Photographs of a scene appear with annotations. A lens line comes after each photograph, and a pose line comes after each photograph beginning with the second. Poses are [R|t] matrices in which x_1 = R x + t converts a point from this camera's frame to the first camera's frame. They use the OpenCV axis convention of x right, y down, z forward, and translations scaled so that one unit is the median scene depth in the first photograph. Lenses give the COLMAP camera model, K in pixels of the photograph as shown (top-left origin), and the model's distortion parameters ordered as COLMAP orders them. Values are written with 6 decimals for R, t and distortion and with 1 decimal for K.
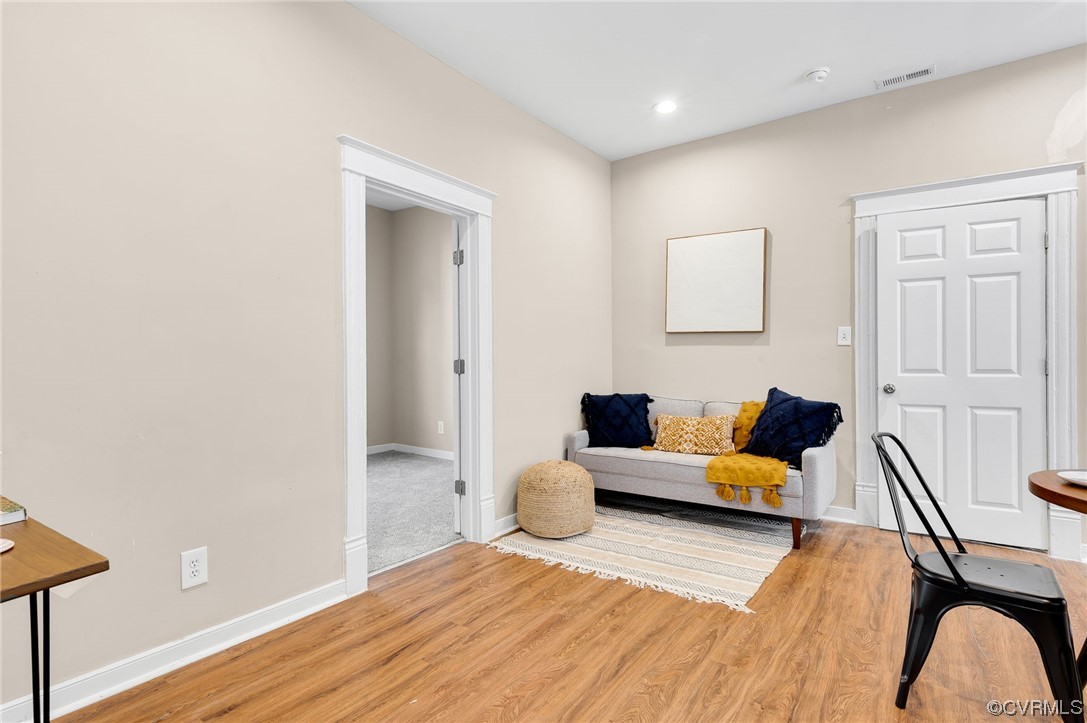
lens RADIAL K [[529.3, 0, 542.9], [0, 529.3, 365.8], [0, 0, 1]] dist [-0.000231, 0.000545]
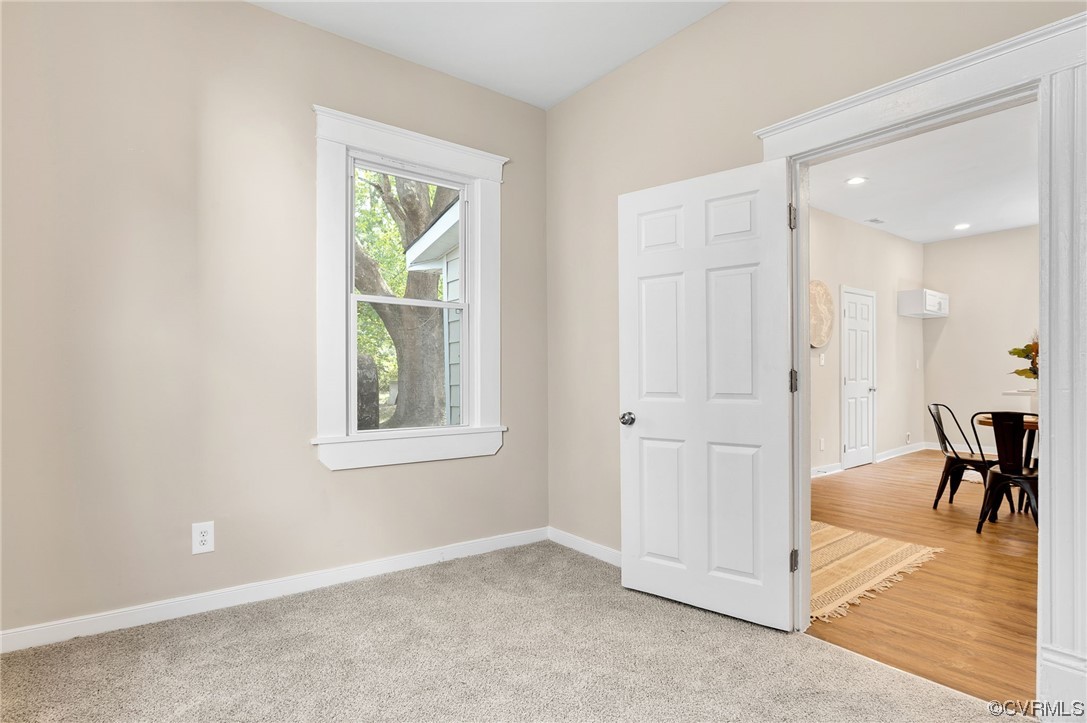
lens RADIAL K [[566.4, 0, 545.4], [0, 566.4, 368.8], [0, 0, 1]] dist [-0.006198, -0.000594]
pose [[0.277516, 0.008366, 0.960685, -1.170029], [0.010393, 0.999877, -0.011709, -0.009024], [-0.960665, 0.013234, 0.277395, 1.375528]]
